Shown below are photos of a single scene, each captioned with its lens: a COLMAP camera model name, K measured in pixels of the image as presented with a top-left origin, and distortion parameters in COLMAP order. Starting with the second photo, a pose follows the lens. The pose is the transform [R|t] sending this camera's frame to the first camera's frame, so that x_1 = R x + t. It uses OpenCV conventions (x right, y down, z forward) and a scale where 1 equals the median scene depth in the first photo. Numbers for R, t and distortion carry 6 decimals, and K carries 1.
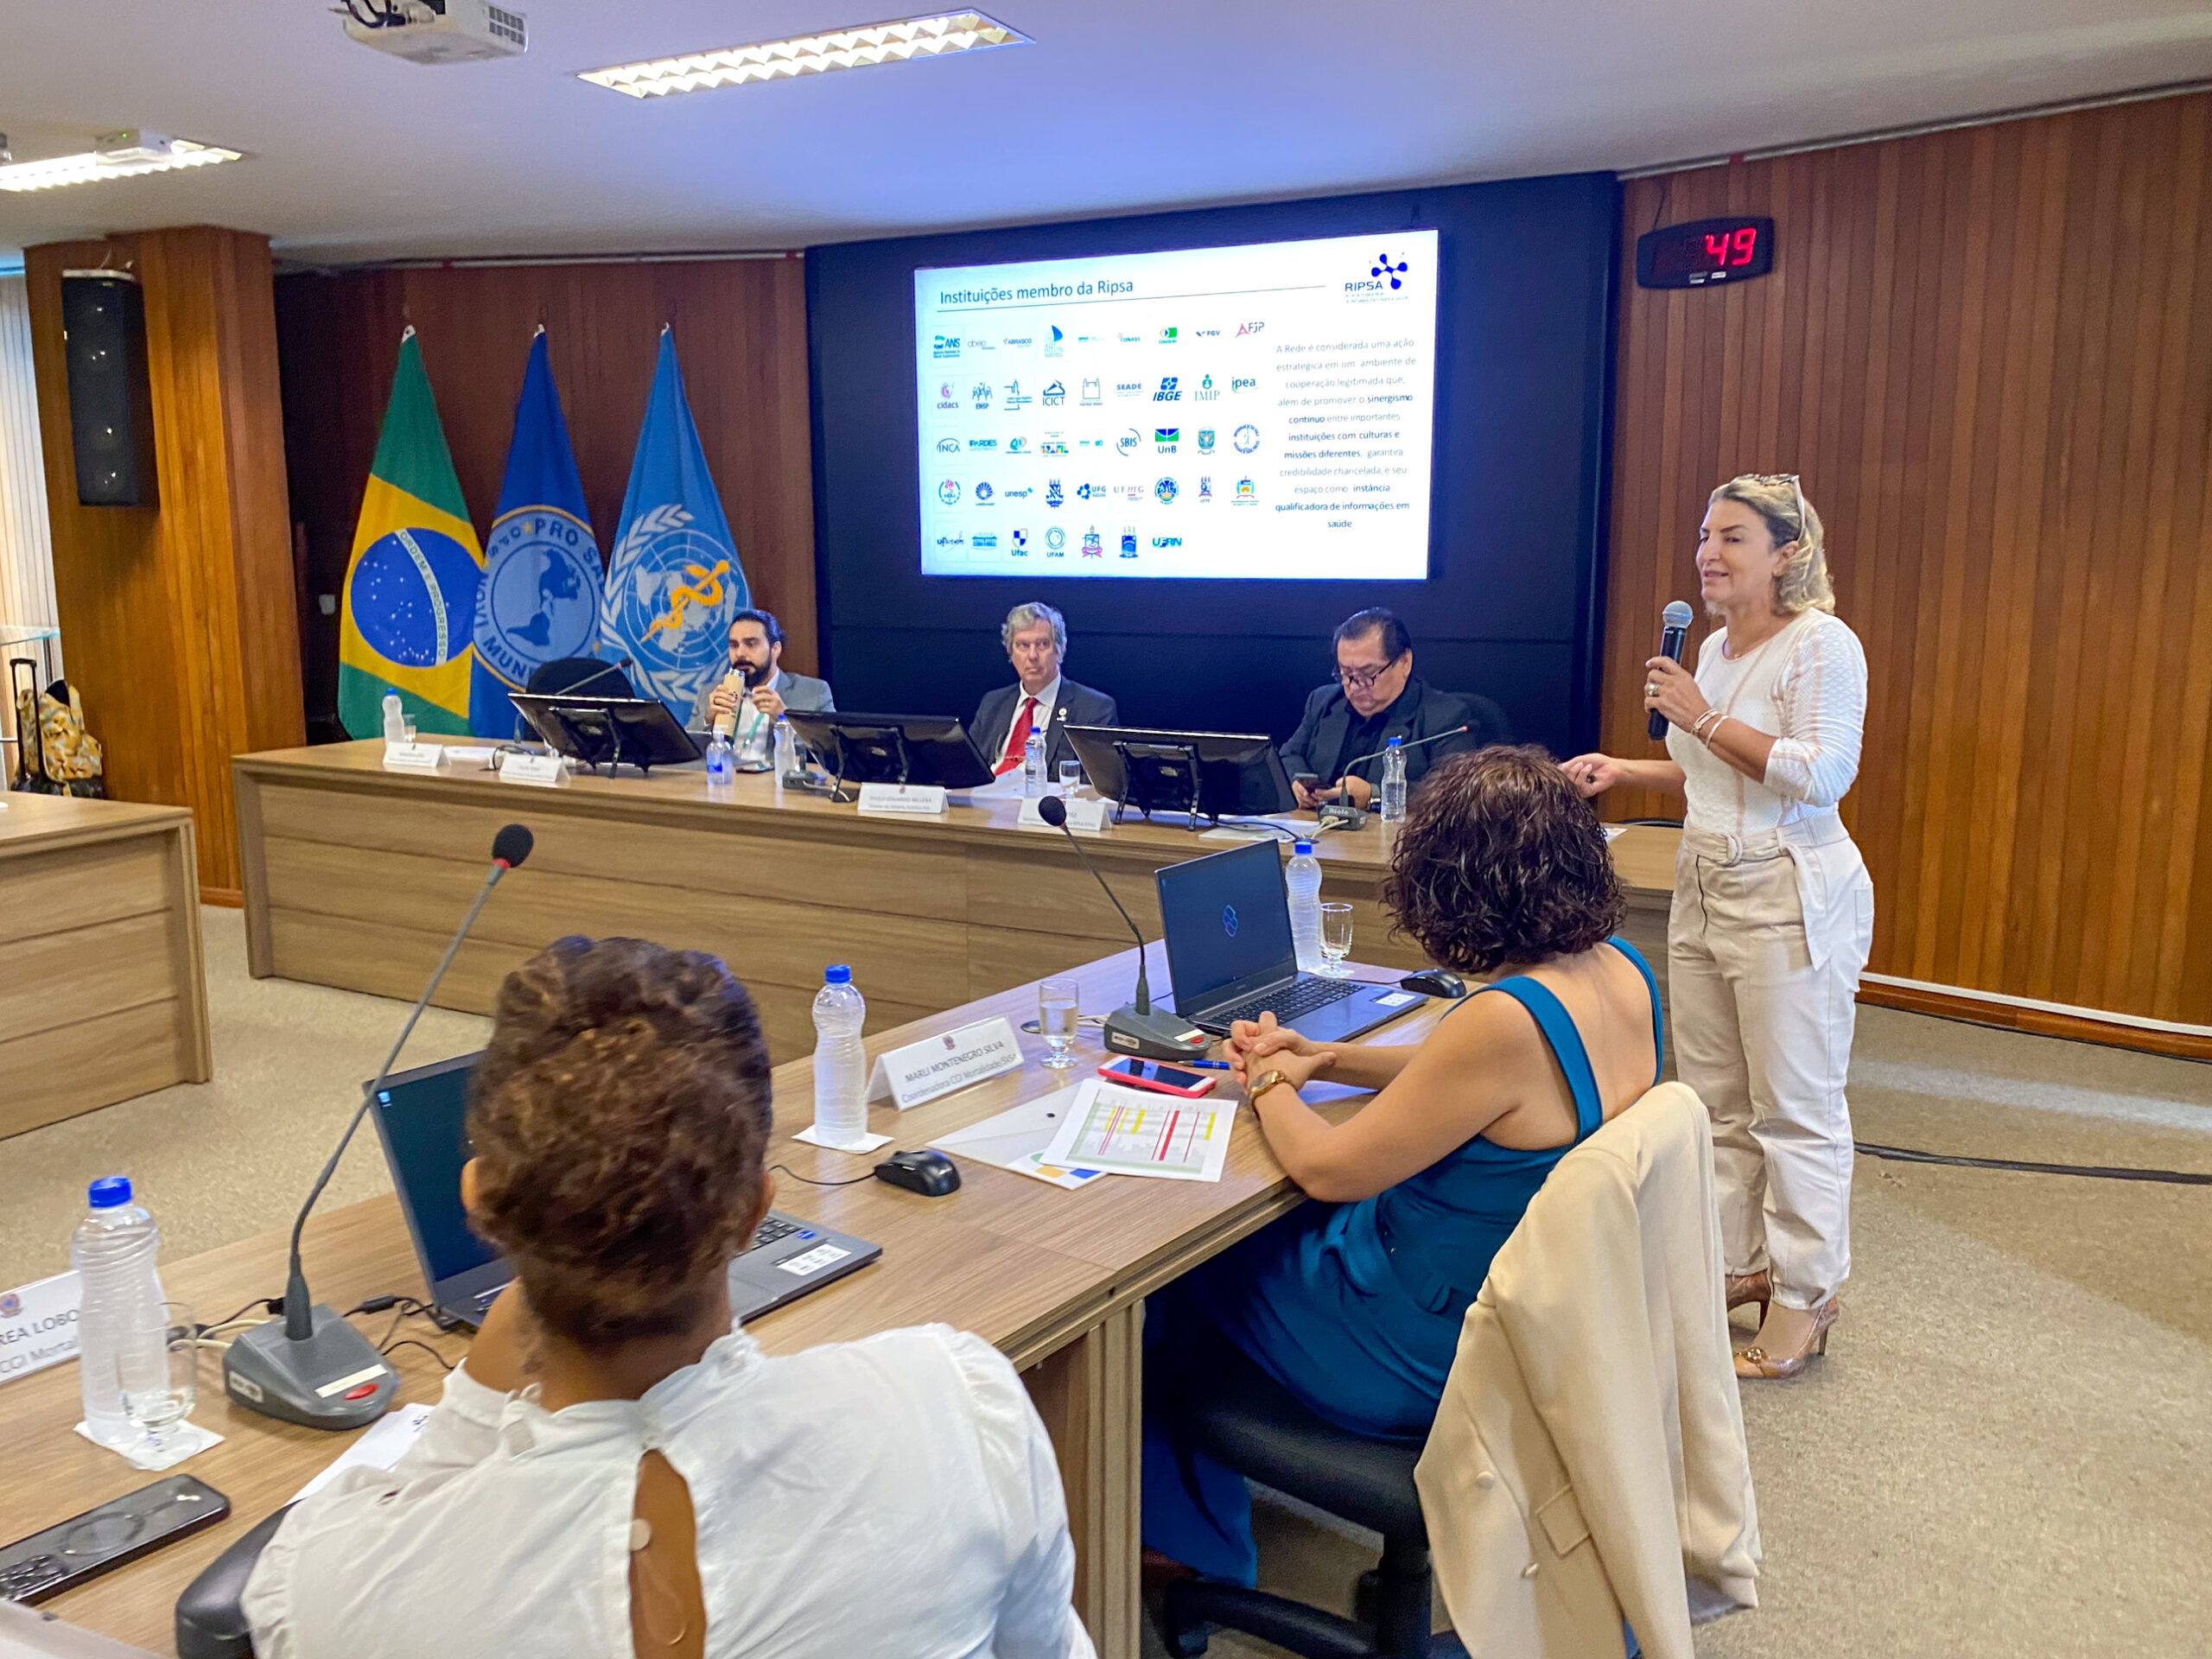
lens RADIAL K [[1734.6, 0, 1101.2], [0, 1734.6, 822.7], [0, 0, 1]] dist [0.066071, -0.116091]
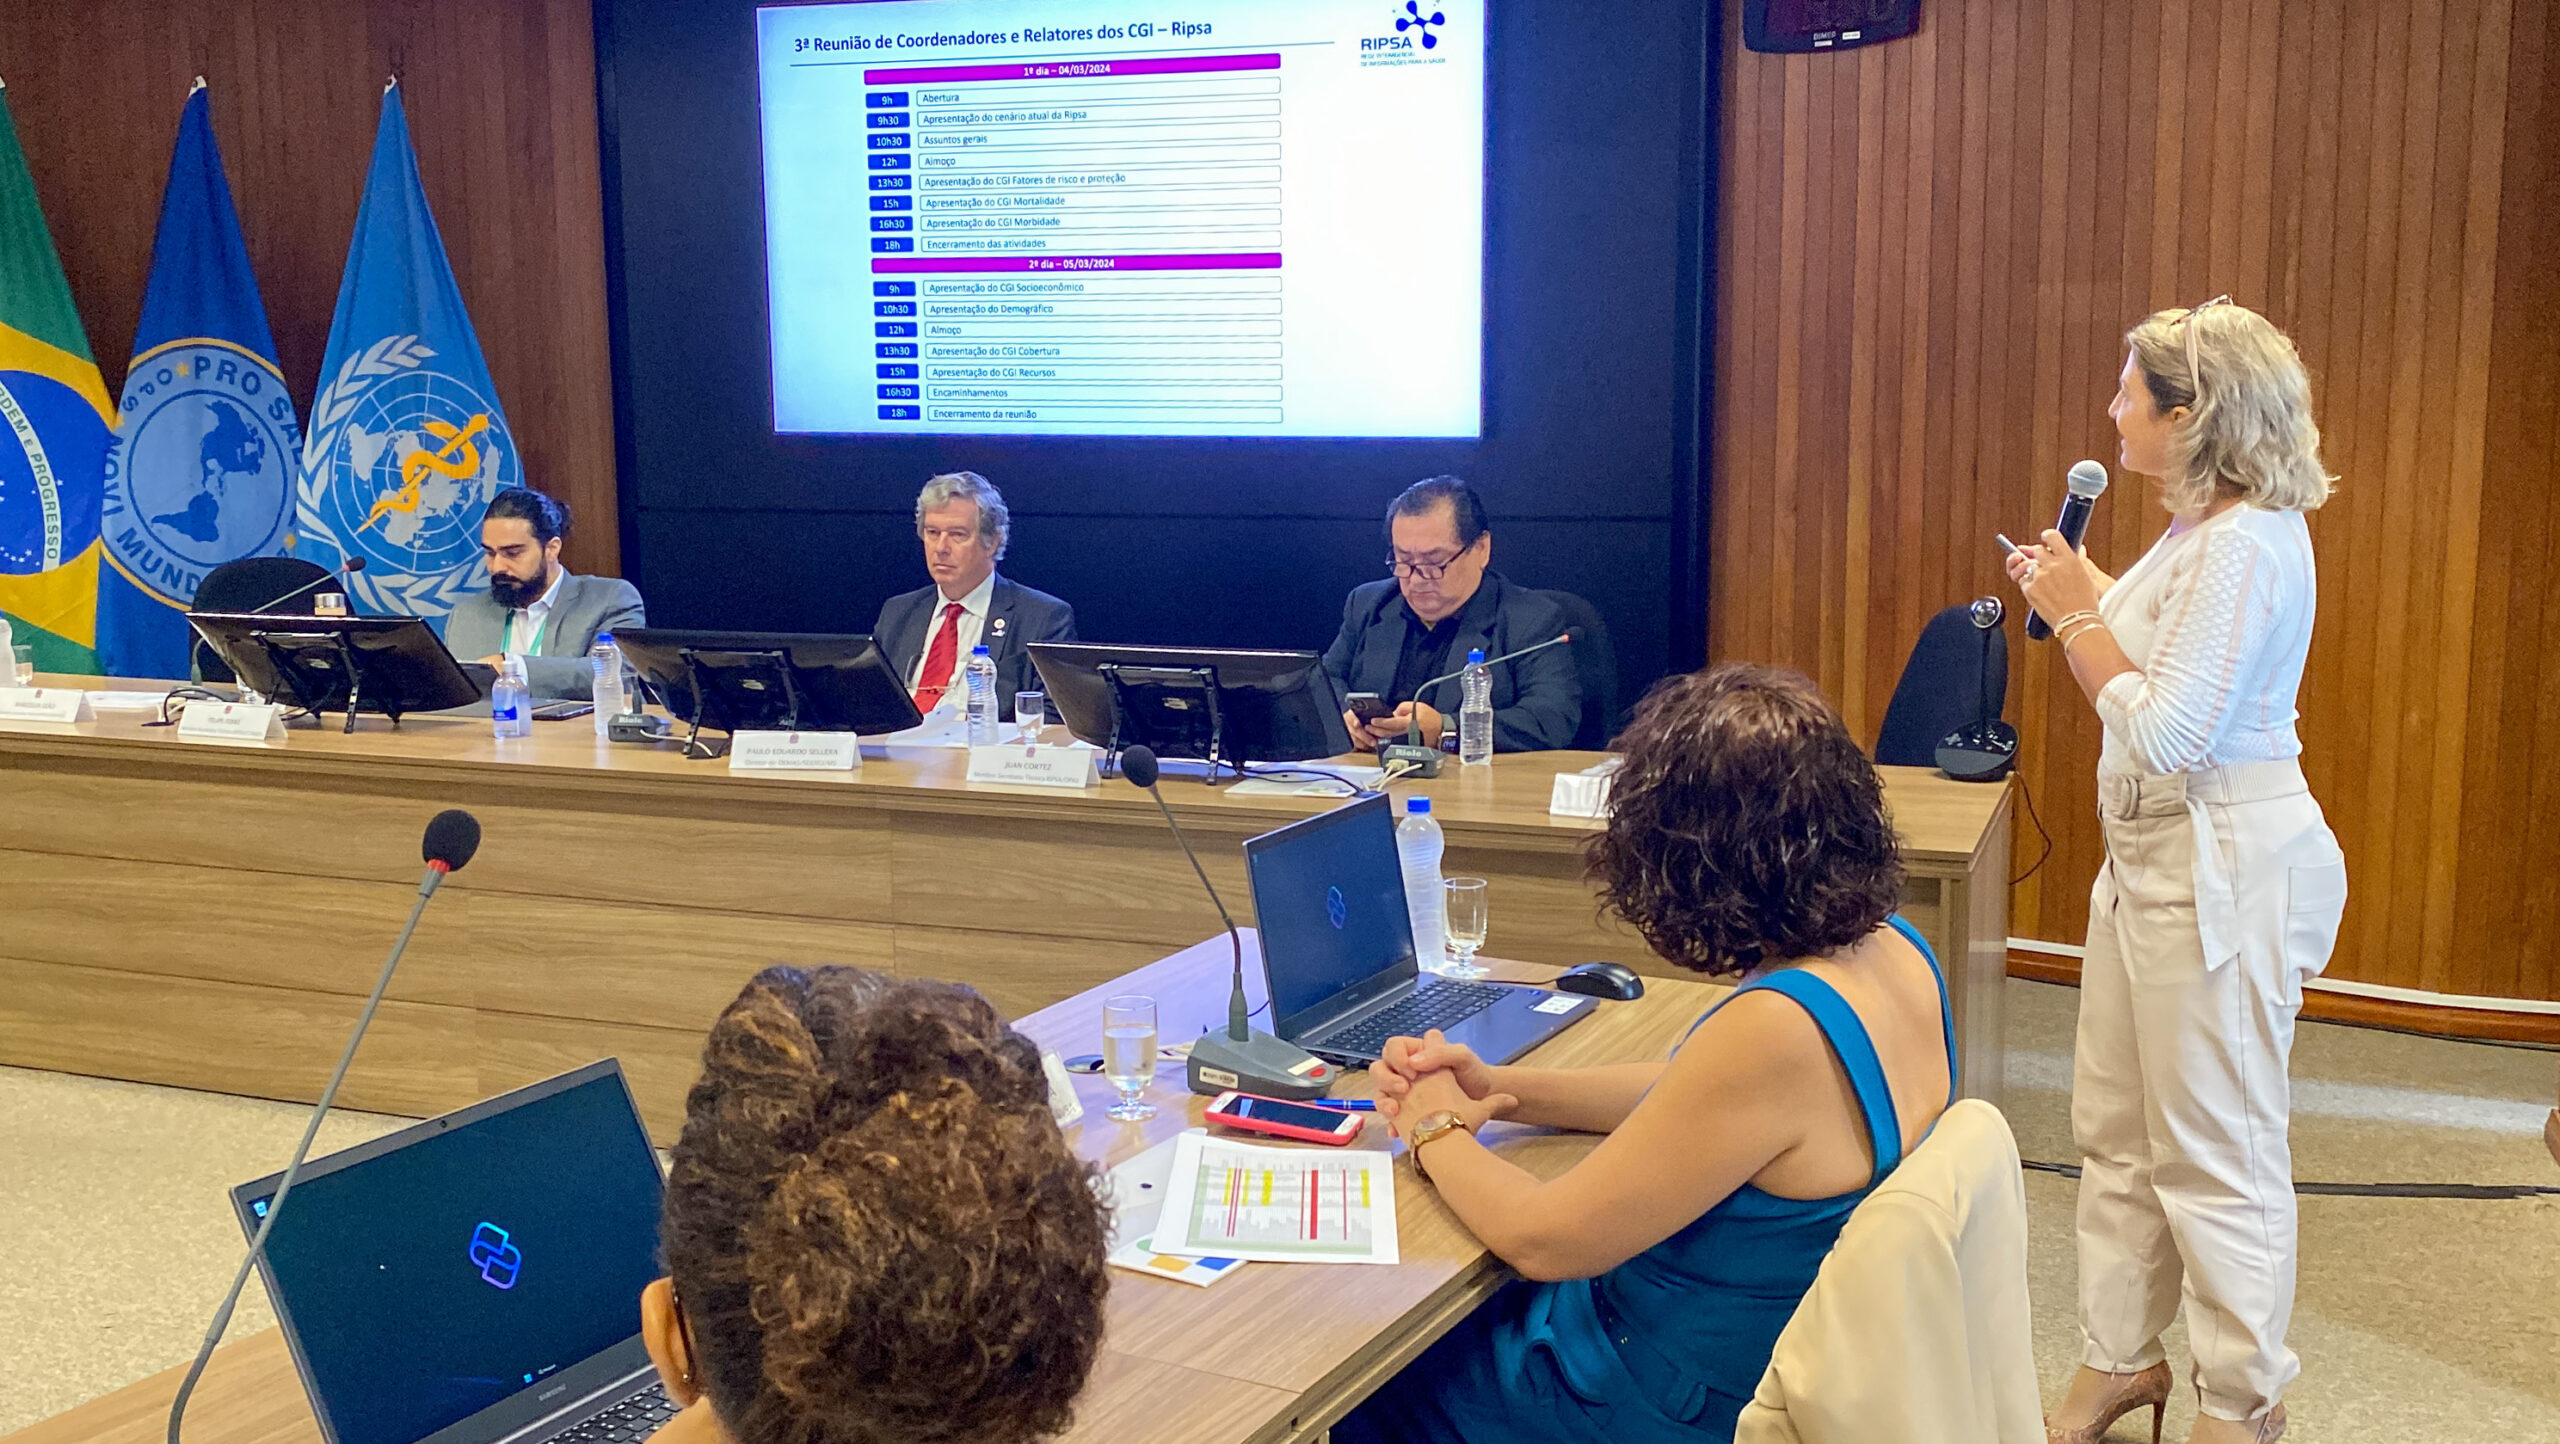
lens RADIAL K [[2409.3, 0, 1311.2], [0, 2409.3, 698.9], [0, 0, 1]] dist [0.083311, -0.208564]
pose [[0.989241, -0.023501, 0.144396, -0.033558], [0.027614, 0.999266, -0.026543, -0.002112], [-0.143666, 0.030245, 0.989164, -0.005311]]
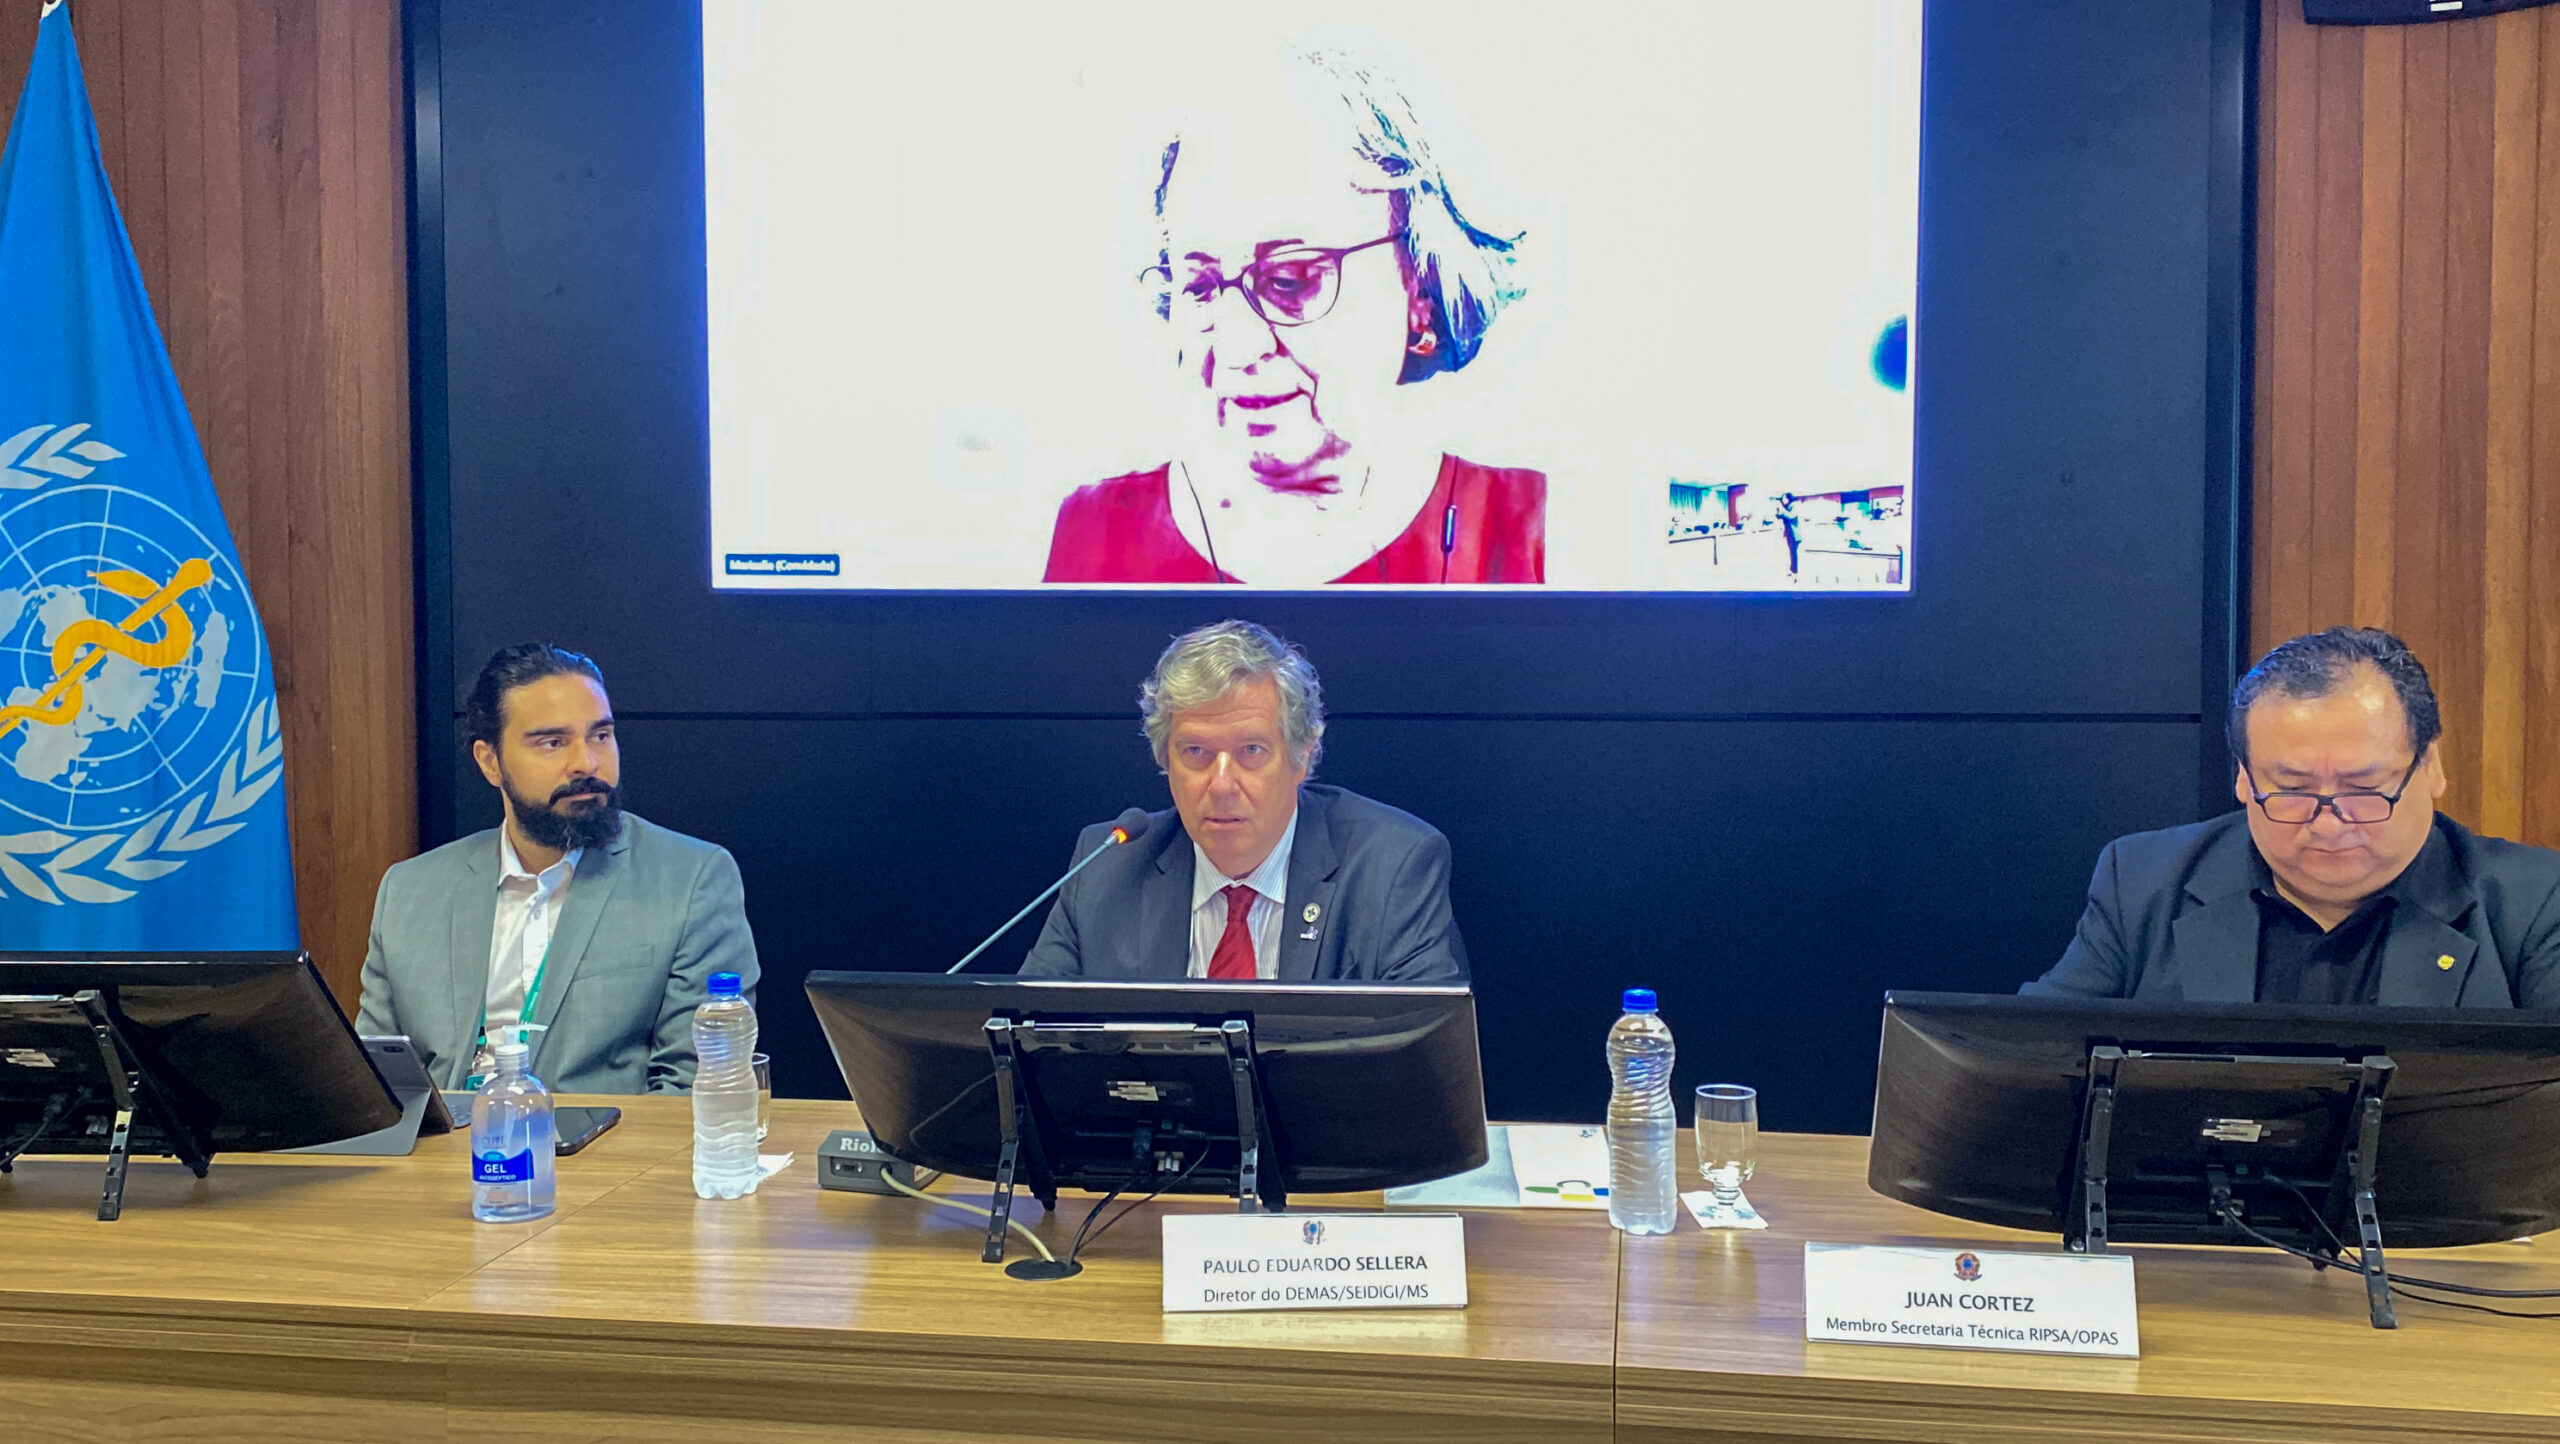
lens RADIAL K [[2342.8, 0, 1278.0], [0, 2342.8, 680.3], [0, 0, 1]] dist [0.094838, -0.171235]
pose [[0.939398, -0.013671, 0.342556, -0.183463], [0.055408, 0.992123, -0.112351, -0.048532], [-0.338322, 0.124523, 0.932755, 0.425695]]
